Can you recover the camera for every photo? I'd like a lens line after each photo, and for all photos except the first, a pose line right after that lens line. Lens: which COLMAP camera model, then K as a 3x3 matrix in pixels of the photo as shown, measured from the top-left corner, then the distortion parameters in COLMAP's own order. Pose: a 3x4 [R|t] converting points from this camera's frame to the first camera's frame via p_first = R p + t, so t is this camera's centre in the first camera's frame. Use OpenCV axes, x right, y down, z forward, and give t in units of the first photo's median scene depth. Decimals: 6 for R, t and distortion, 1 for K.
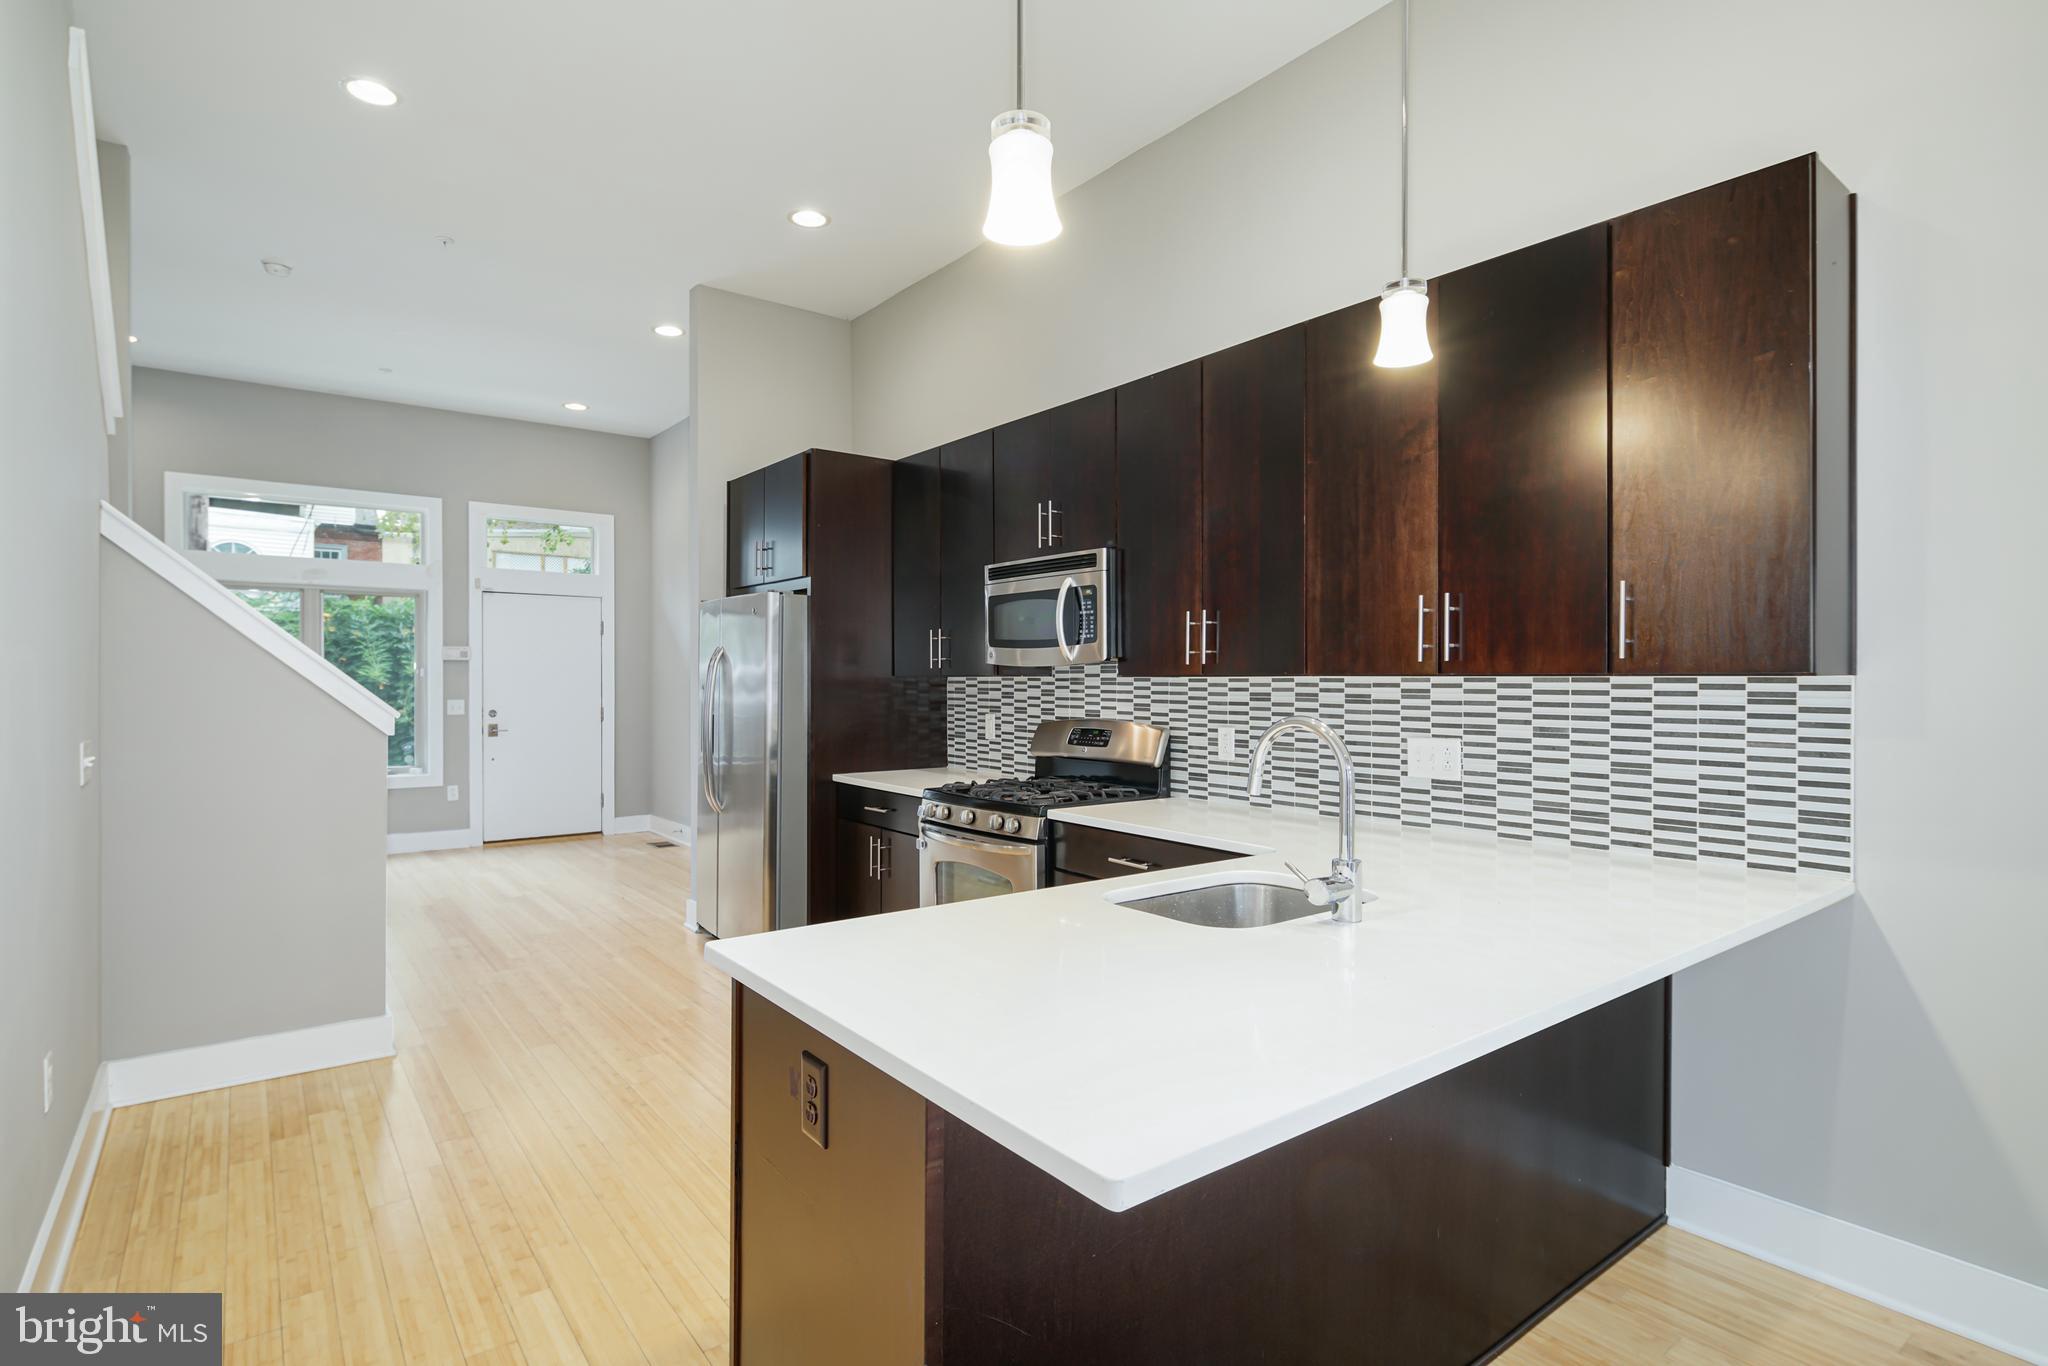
lens RADIAL K [[1013.3, 0, 1015.7], [0, 1013.3, 672.3], [0, 0, 1]] dist [0.004227, -0.002180]
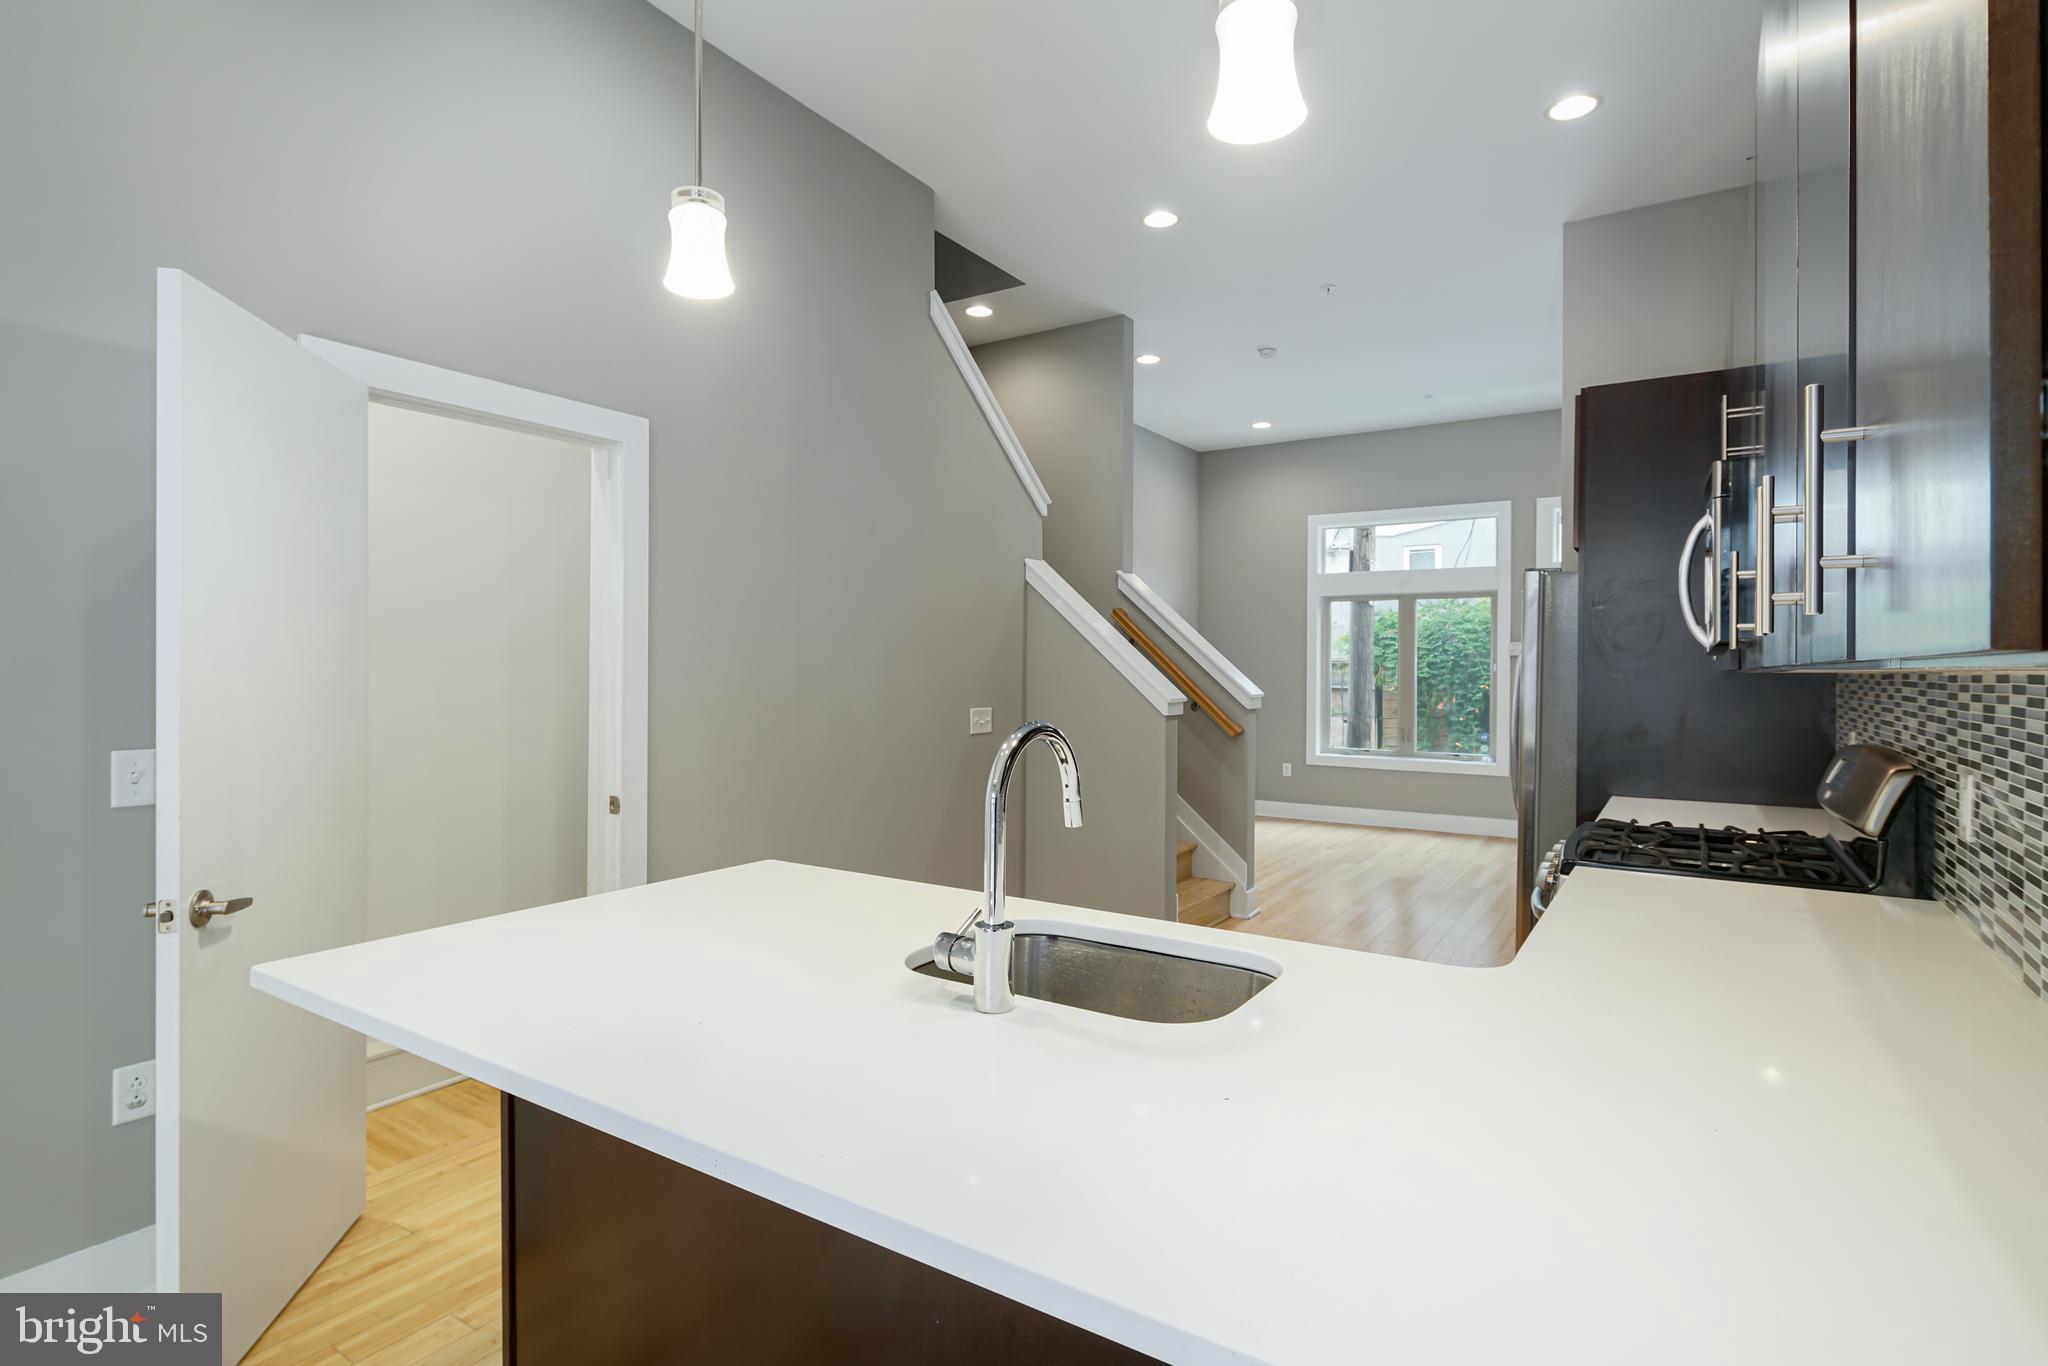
lens RADIAL K [[1013.3, 0, 1029.0], [0, 1013.3, 680.7], [0, 0, 1]] dist [0.004227, -0.002180]
pose [[0.343717, 0.011422, -0.939004, 0.495094], [-0.000096, 0.999926, 0.012128, 0.002008], [0.939073, -0.004078, 0.343692, 0.368239]]
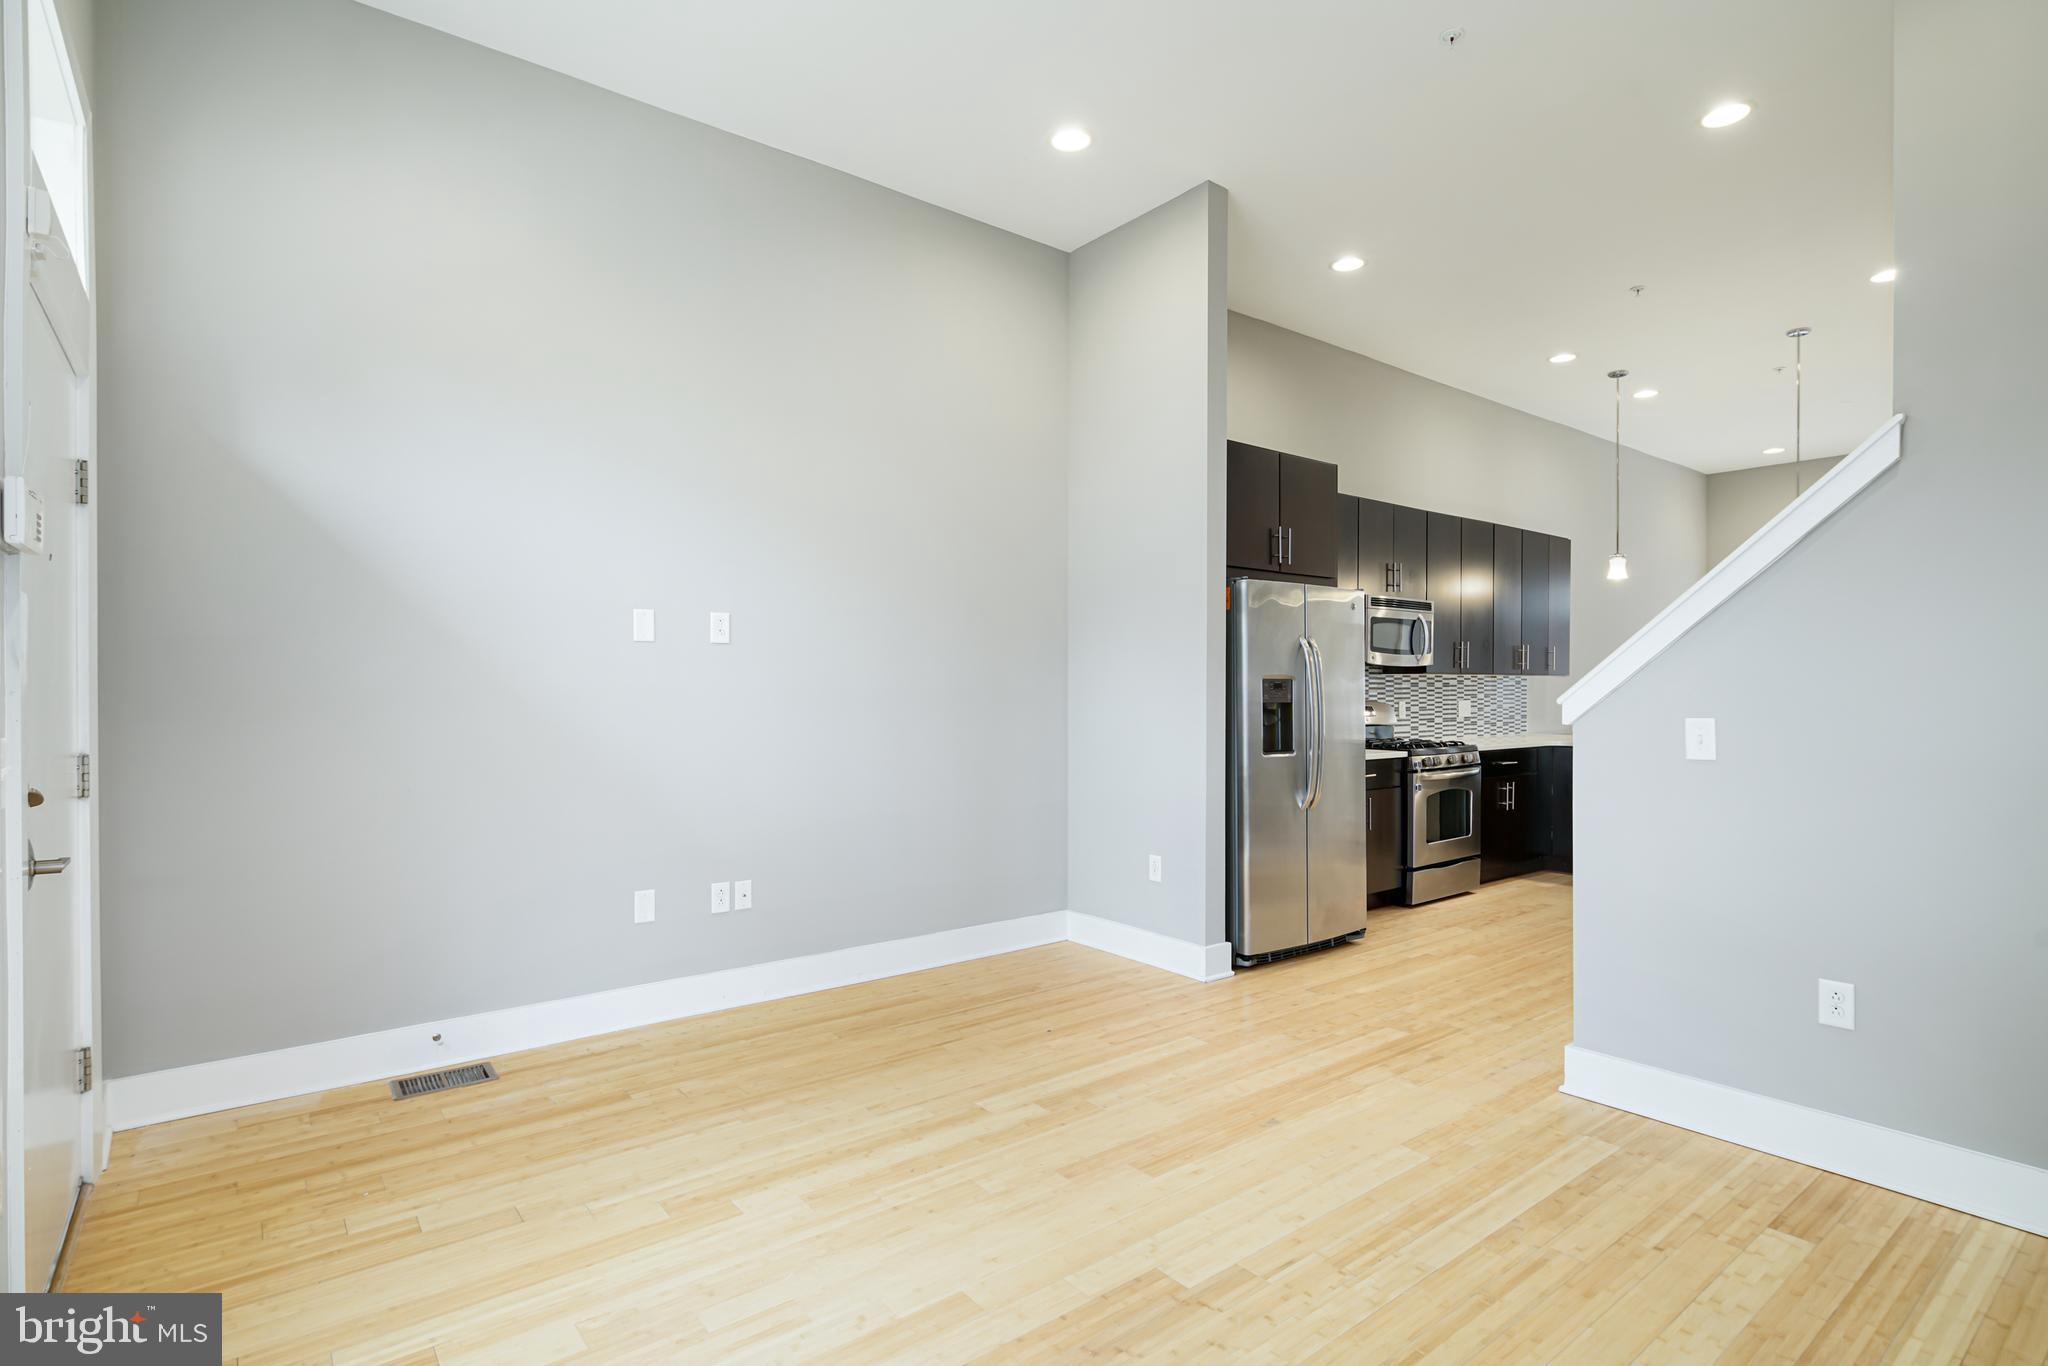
lens RADIAL K [[1013.3, 0, 1021.4], [0, 1013.3, 689.3], [0, 0, 1]] dist [0.004227, -0.002180]
pose [[-0.008876, -0.001430, 0.999960, -1.579131], [-0.003747, 0.999992, 0.001396, 0.030355], [-0.999954, -0.003735, -0.008881, 1.632463]]
